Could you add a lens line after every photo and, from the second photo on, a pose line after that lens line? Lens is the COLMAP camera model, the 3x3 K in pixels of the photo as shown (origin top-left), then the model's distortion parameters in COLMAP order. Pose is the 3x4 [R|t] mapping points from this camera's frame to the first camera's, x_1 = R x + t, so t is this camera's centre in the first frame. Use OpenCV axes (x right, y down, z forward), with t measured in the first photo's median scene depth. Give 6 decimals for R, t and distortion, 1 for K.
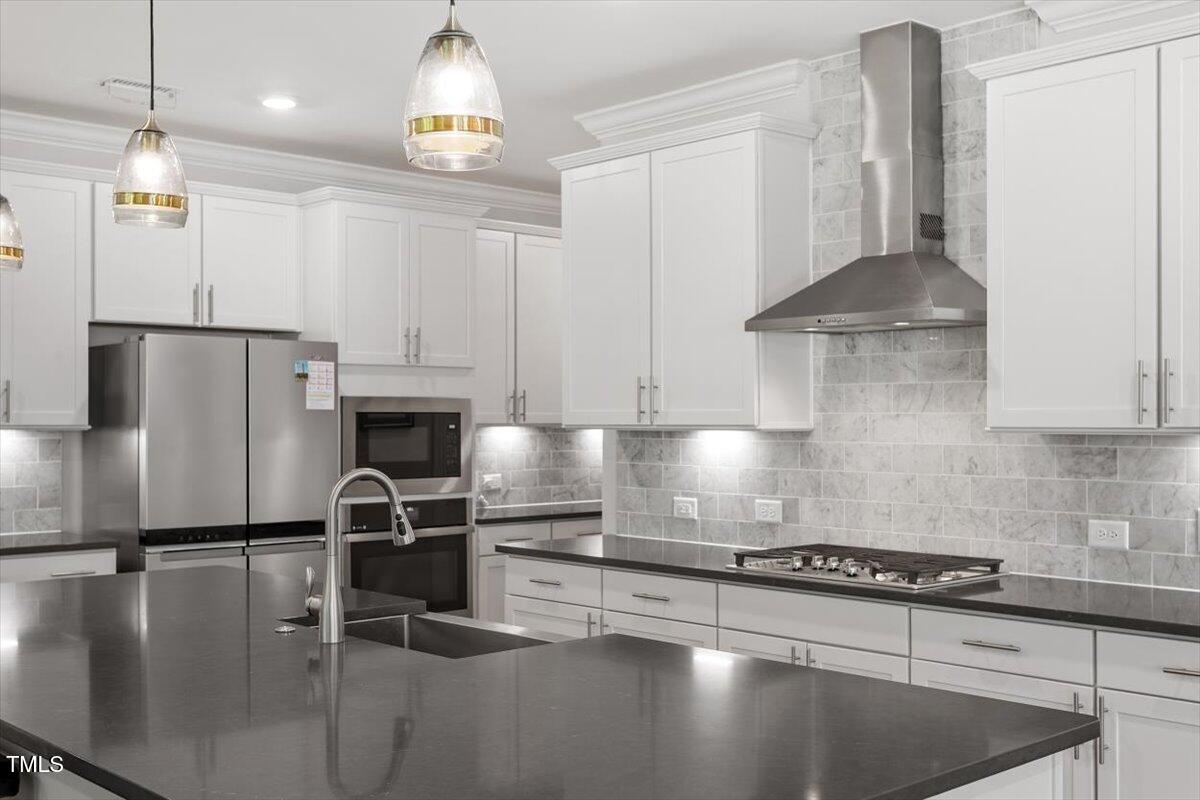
lens RADIAL K [[1314.8, 0, 600.0], [0, 1314.8, 400.0], [0, 0, 1]] dist [0.011610, 0.016917]
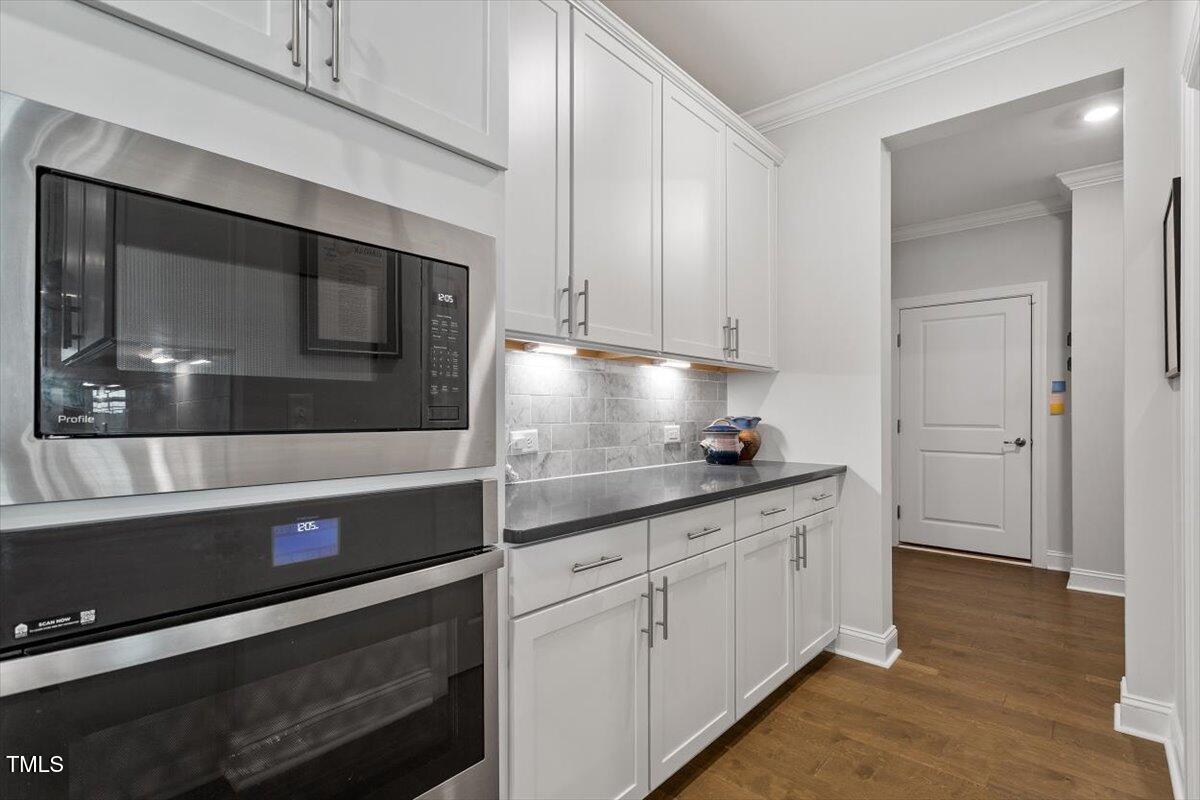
lens RADIAL K [[574.6, 0, 604.5], [0, 574.6, 407.2], [0, 0, 1]] dist [0.000157, 0.000493]
pose [[0.993869, 0.002628, 0.110531, -0.112244], [-0.002778, 0.999995, 0.001203, 0.068617], [-0.110527, -0.001503, 0.993872, 1.094331]]
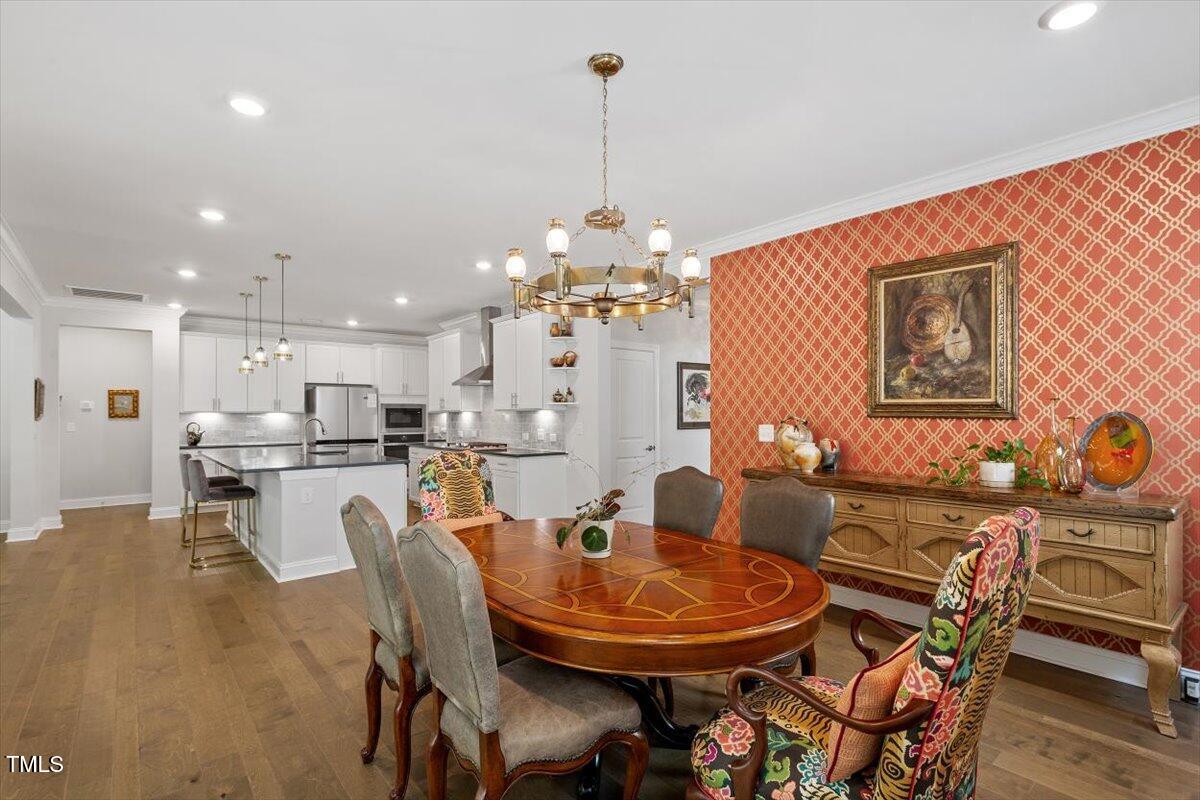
lens RADIAL K [[560.2, 0, 600.0], [0, 560.2, 400.0], [0, 0, 1]] dist [-0.000322, -0.000027]
pose [[0.998967, -0.003806, -0.045278, 0.564155], [0.003195, 0.999903, -0.013580, 0.012425], [0.045325, 0.013422, 0.998882, -0.568631]]
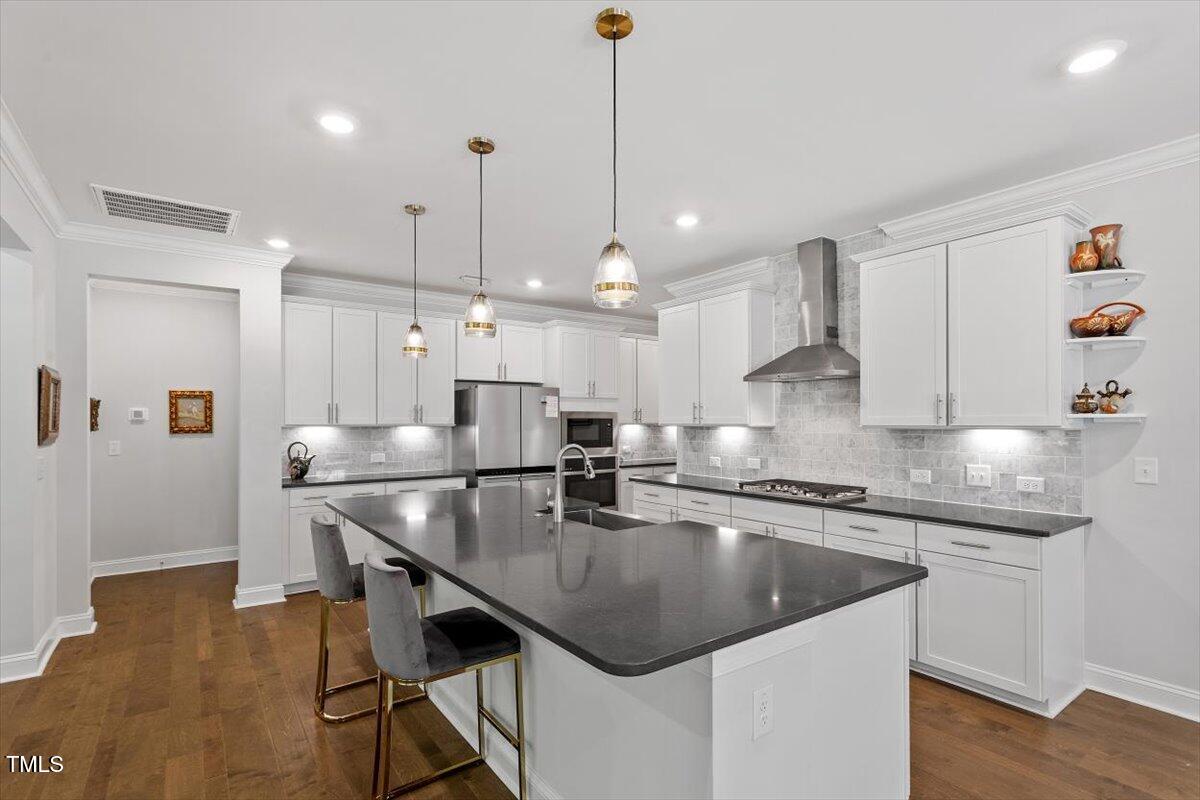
lens RADIAL K [[574.6, 0, 604.5], [0, 574.6, 407.2], [0, 0, 1]] dist [0.000157, 0.000493]
pose [[0.993288, -0.003058, -0.115626, -0.007734], [0.001977, 0.999953, -0.009461, -0.000744], [0.115649, 0.009169, 0.993248, 0.022547]]
